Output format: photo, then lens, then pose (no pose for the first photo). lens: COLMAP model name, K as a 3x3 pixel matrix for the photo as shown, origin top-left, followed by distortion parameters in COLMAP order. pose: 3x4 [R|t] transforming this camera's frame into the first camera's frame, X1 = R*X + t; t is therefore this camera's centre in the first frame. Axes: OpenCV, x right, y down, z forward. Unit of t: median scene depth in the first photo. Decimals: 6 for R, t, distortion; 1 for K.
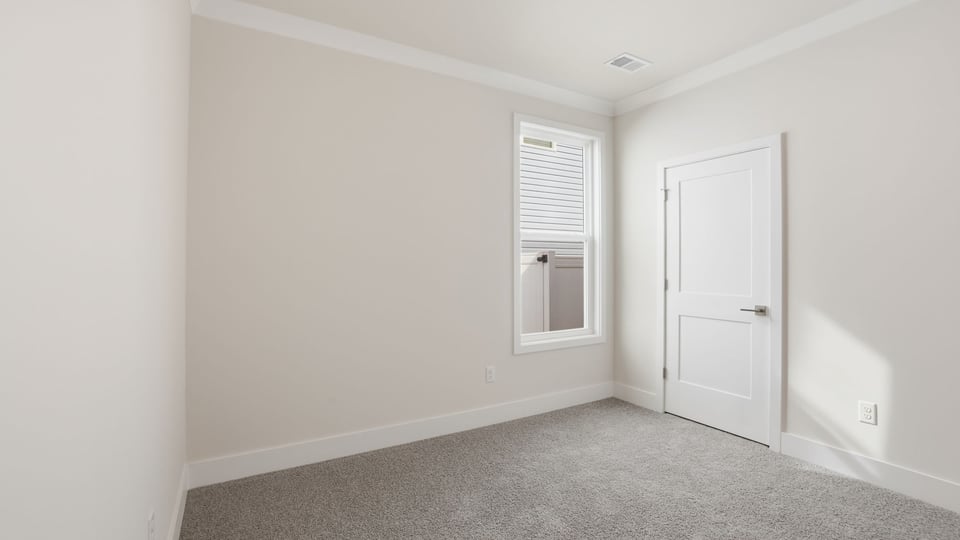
lens RADIAL K [[444.4, 0, 481.0], [0, 444.4, 257.5], [0, 0, 1]] dist [-0.013038, -0.001118]
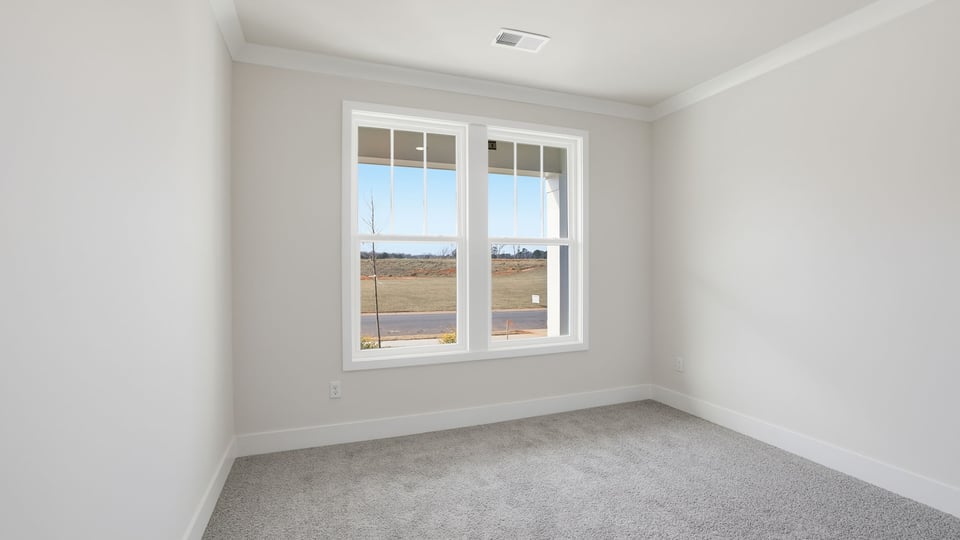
lens RADIAL K [[386.0, 0, 469.9], [0, 386.0, 272.9], [0, 0, 1]] dist [0.003029, 0.000124]
pose [[0.975386, -0.003900, -0.220468, 0.213548], [0.009222, 0.999690, 0.023115, 0.001507], [0.220310, -0.024579, 0.975120, 0.127522]]
